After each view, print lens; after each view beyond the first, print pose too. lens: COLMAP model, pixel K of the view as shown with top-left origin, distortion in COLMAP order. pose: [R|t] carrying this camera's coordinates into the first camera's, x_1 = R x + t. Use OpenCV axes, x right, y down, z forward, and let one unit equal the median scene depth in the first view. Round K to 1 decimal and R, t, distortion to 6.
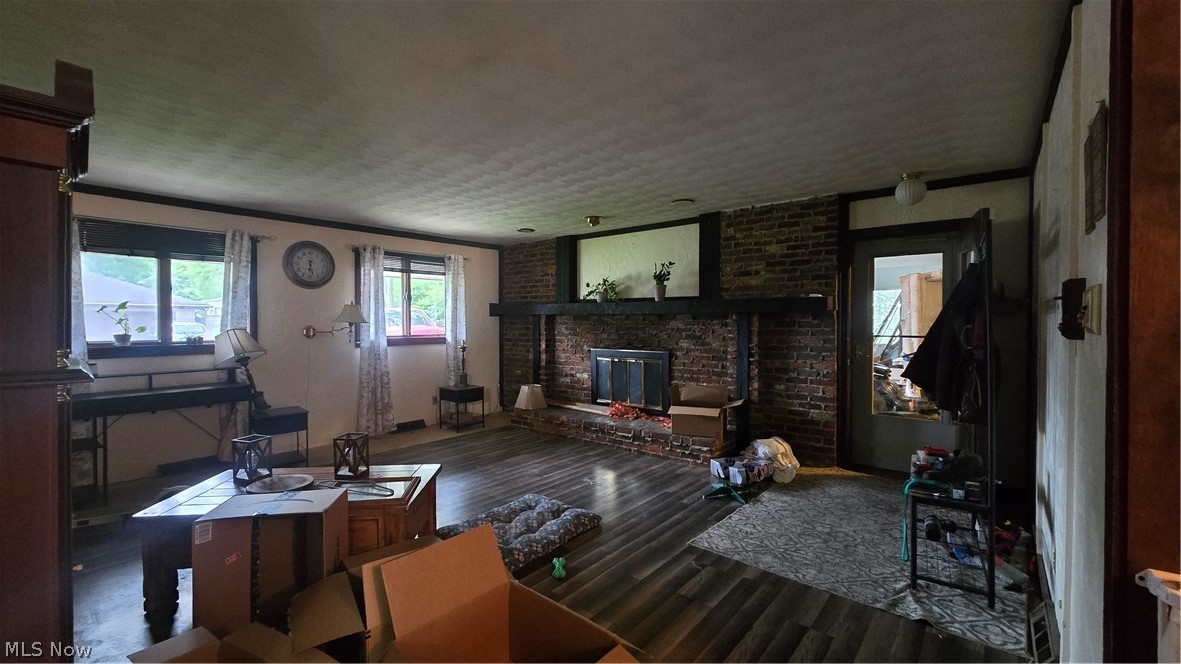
lens RADIAL K [[485.1, 0, 591.2], [0, 485.1, 328.1], [0, 0, 1]] dist [0.000728, 0.000172]
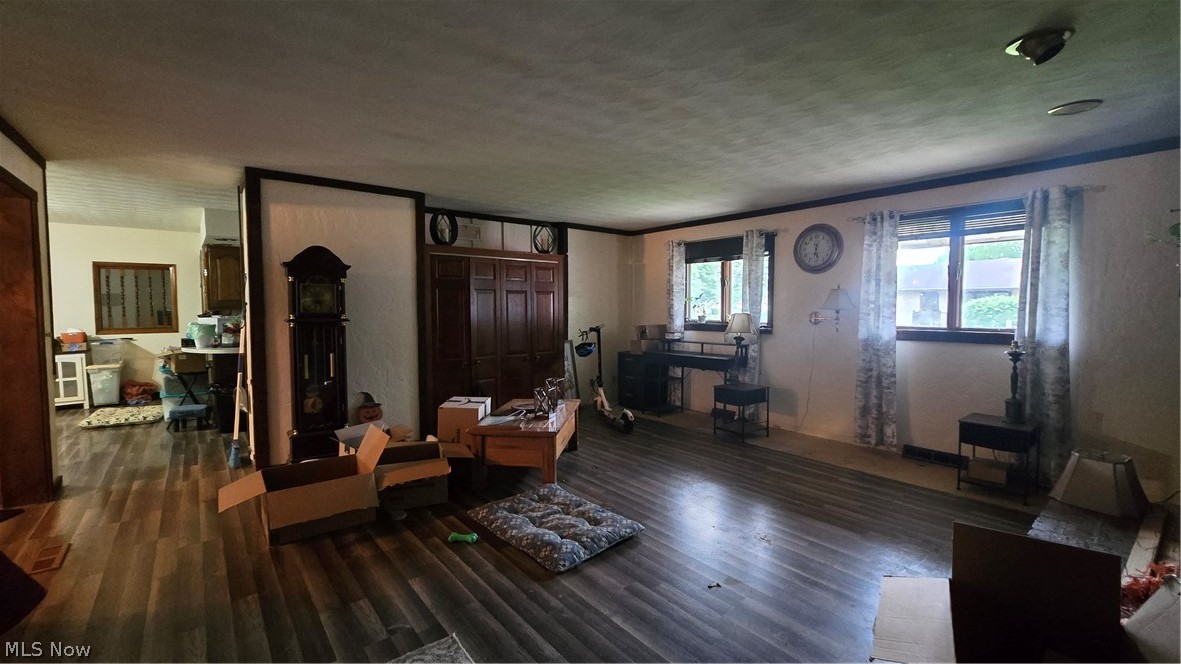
lens RADIAL K [[495.7, 0, 588.9], [0, 495.7, 307.1], [0, 0, 1]] dist [-0.015769, -0.000025]
pose [[-0.195367, -0.000194, -0.980730, 0.582338], [-0.018226, 0.999828, 0.003432, -0.010858], [0.980561, 0.018545, -0.195337, 0.916510]]
